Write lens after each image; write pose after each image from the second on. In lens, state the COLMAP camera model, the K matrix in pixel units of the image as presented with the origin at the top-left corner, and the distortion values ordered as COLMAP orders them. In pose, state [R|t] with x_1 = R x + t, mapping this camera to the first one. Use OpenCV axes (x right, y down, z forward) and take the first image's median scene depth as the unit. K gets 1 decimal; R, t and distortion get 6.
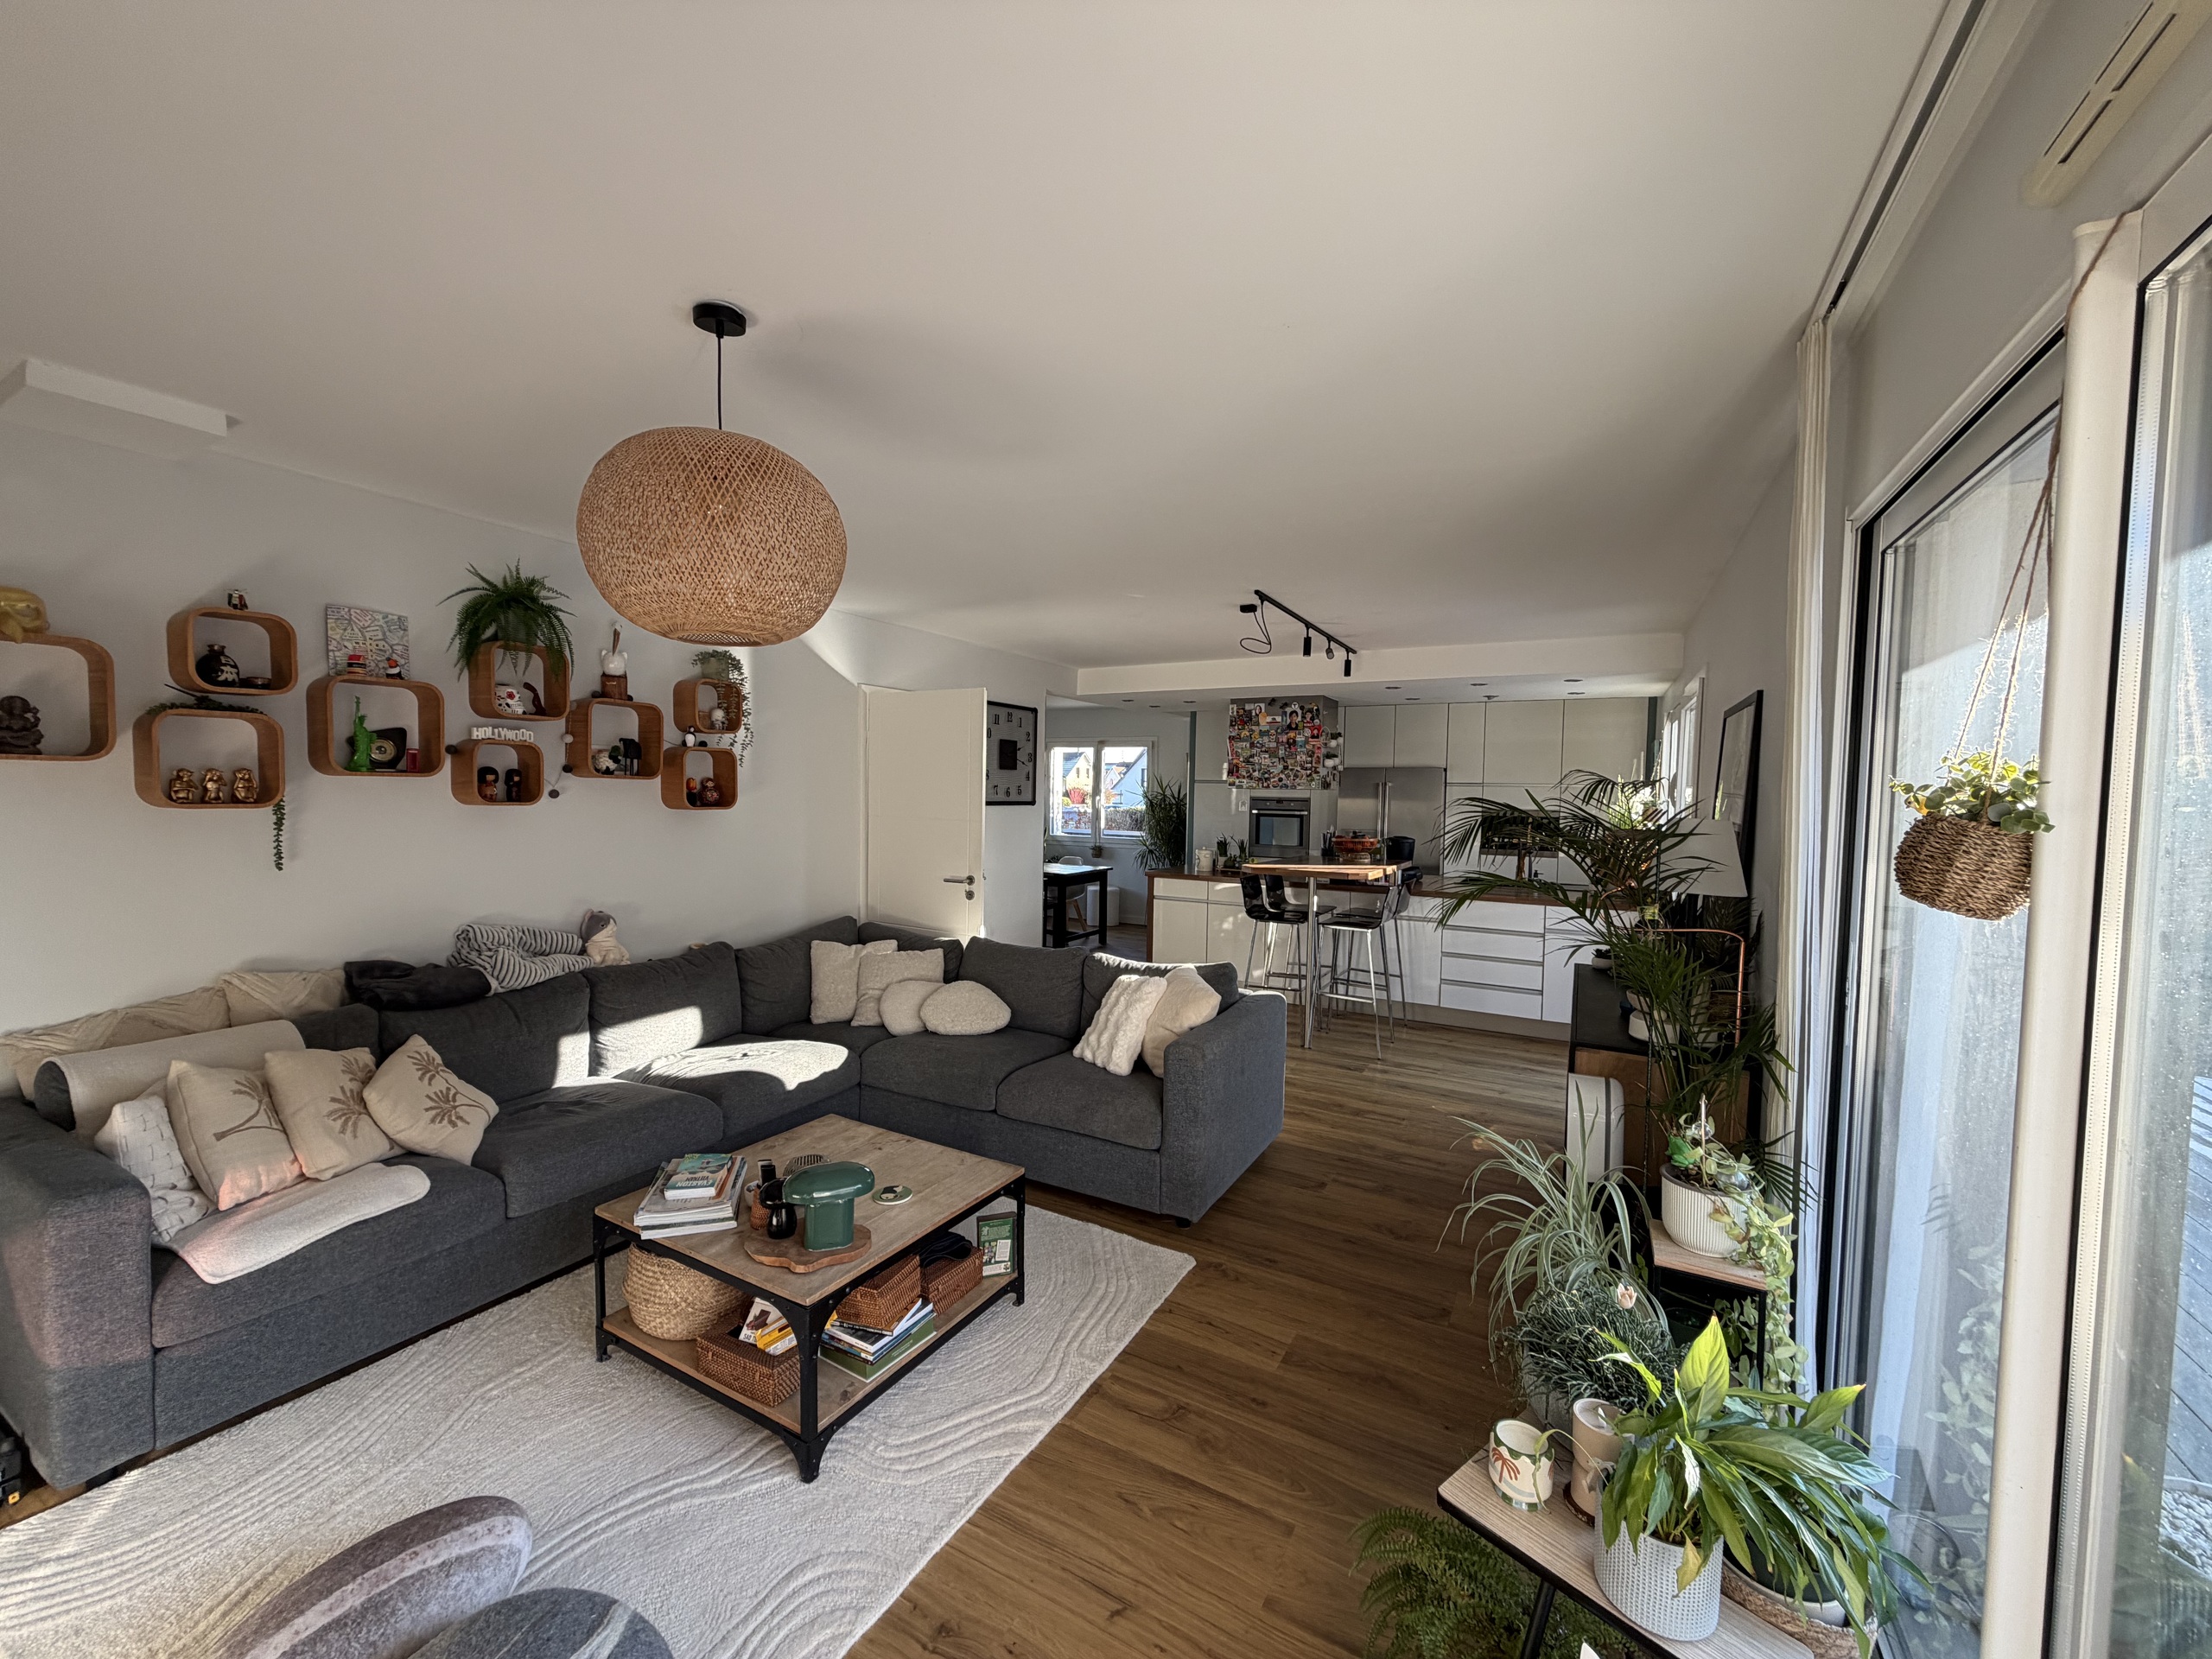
lens RADIAL K [[880.6, 0, 1107.4], [0, 880.6, 829.3], [0, 0, 1]] dist [-0.003457, -0.000201]
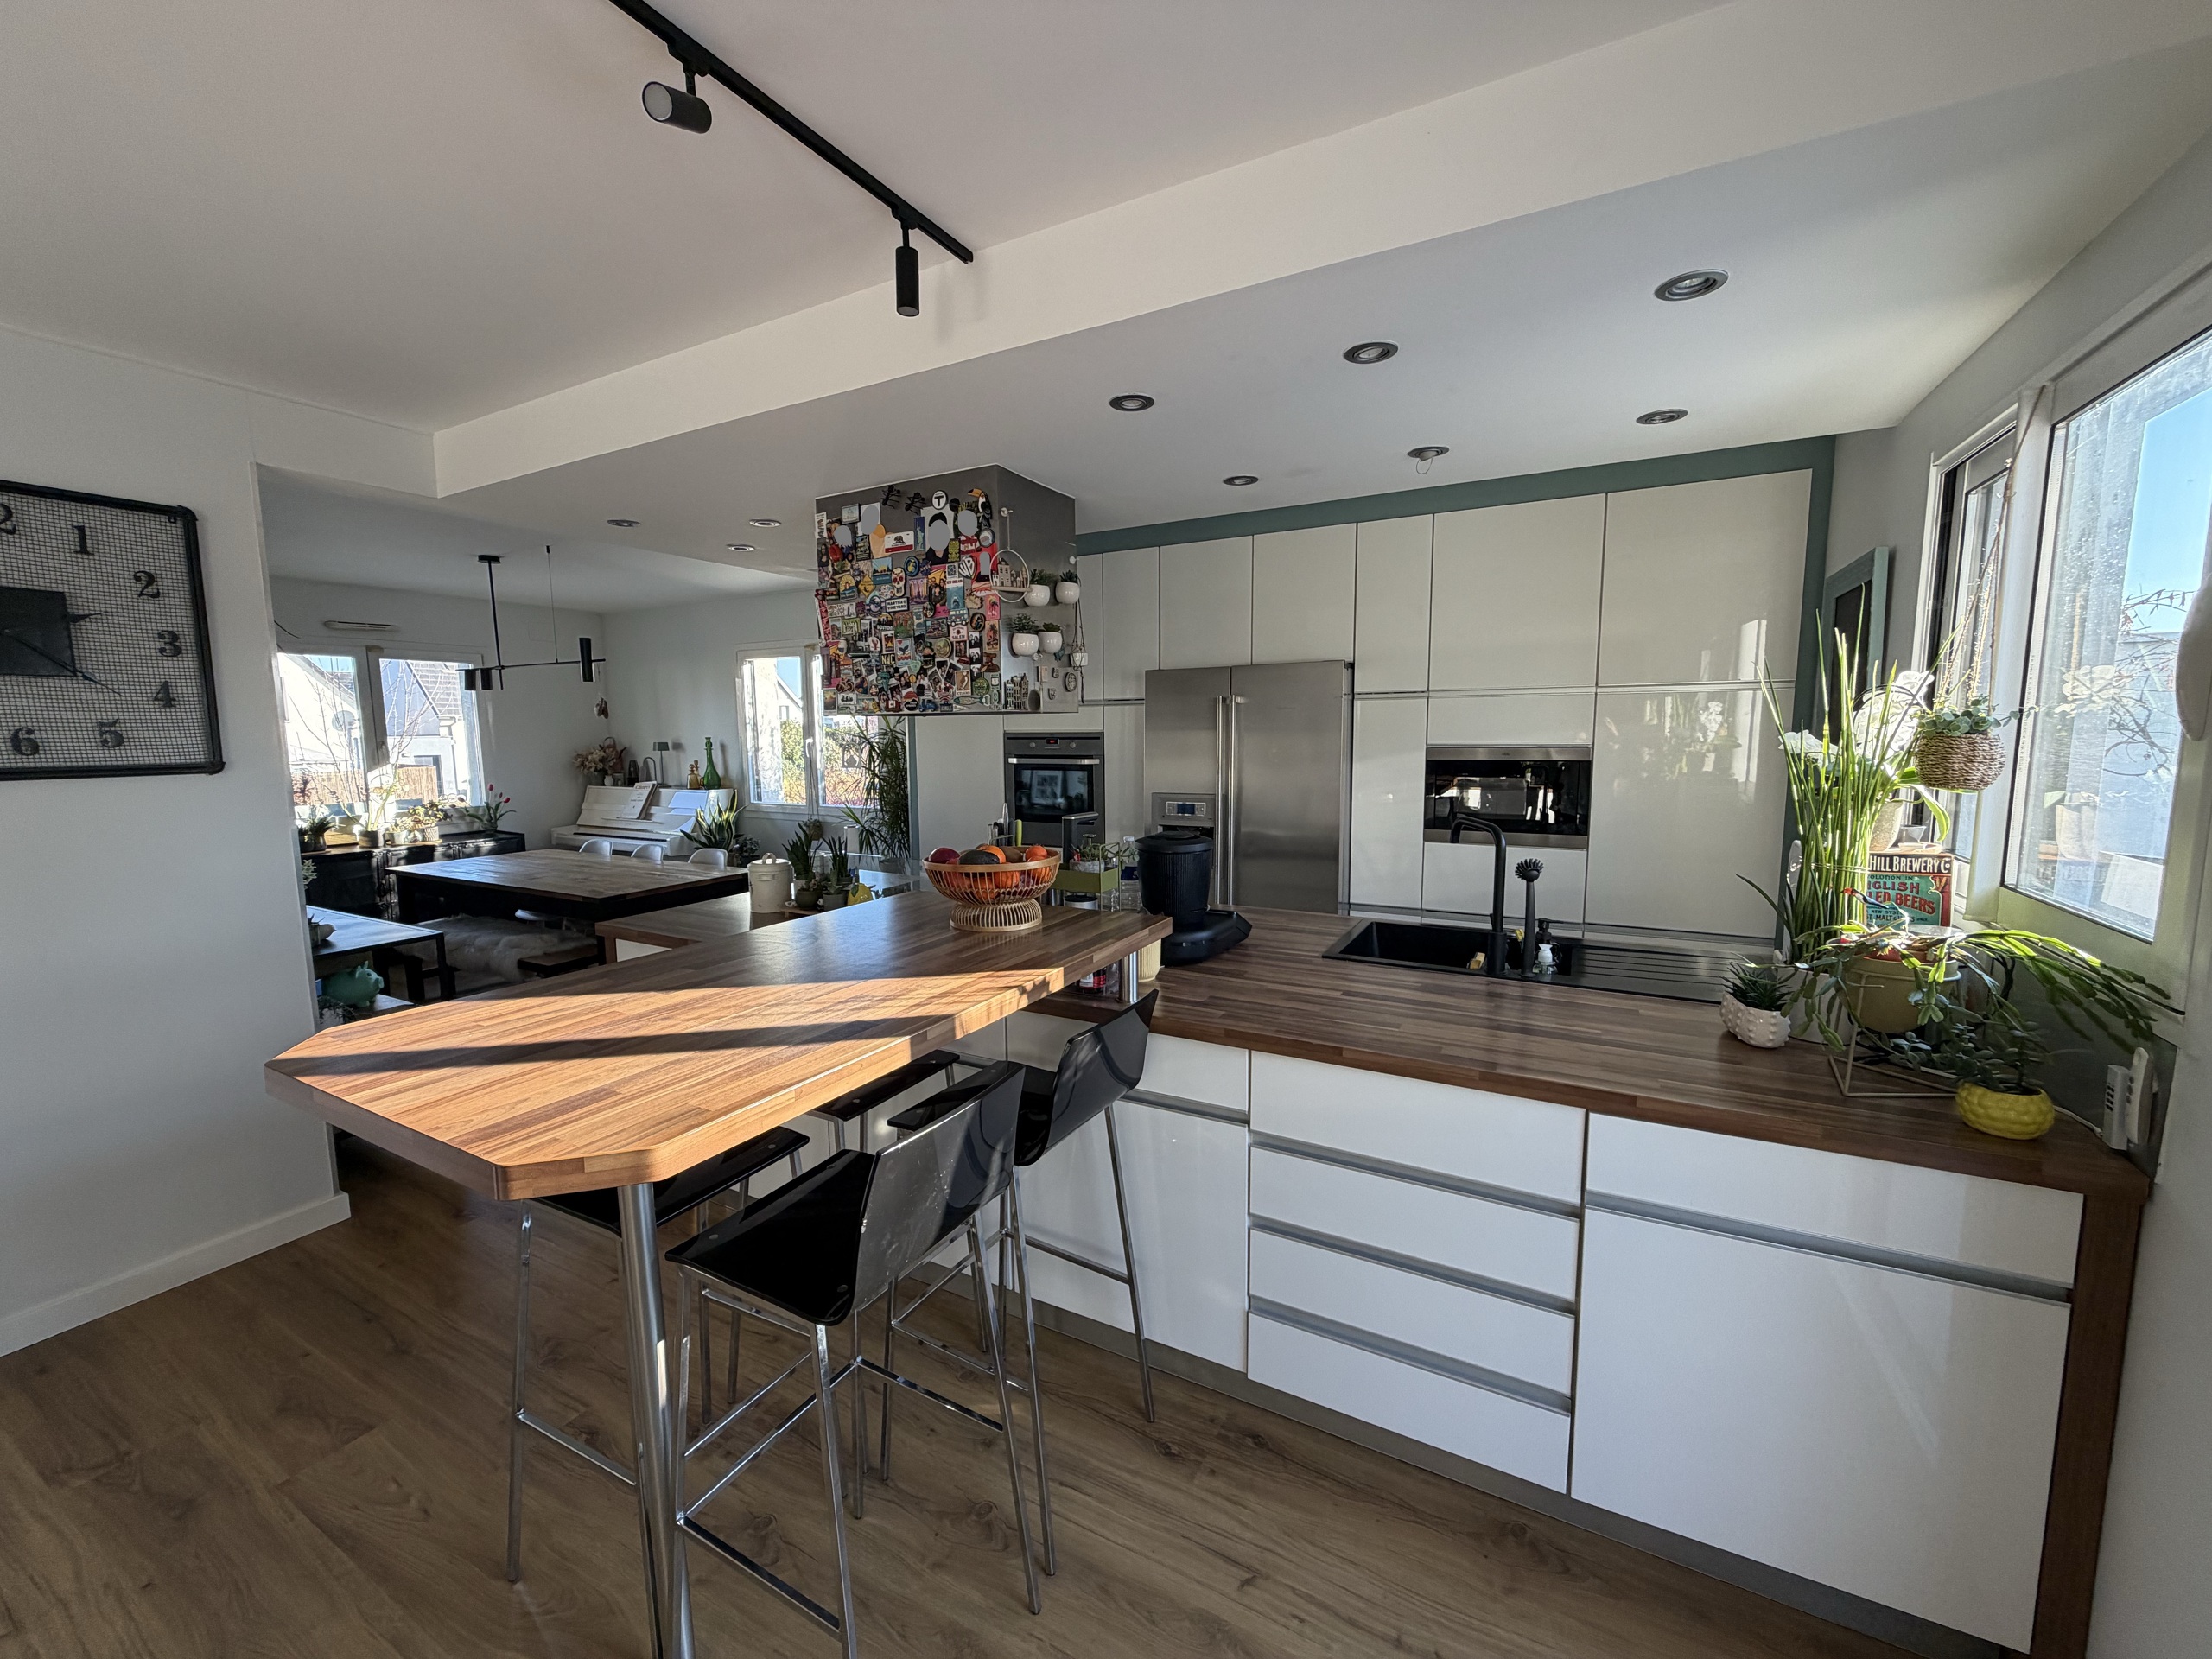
lens RADIAL K [[880.6, 0, 1100.7], [0, 880.6, 831.7], [0, 0, 1]] dist [-0.003457, -0.000201]
pose [[0.999653, -0.025616, -0.006221, 0.282160], [0.026000, 0.997021, 0.072619, -0.018393], [0.004342, -0.072755, 0.997340, 0.589207]]
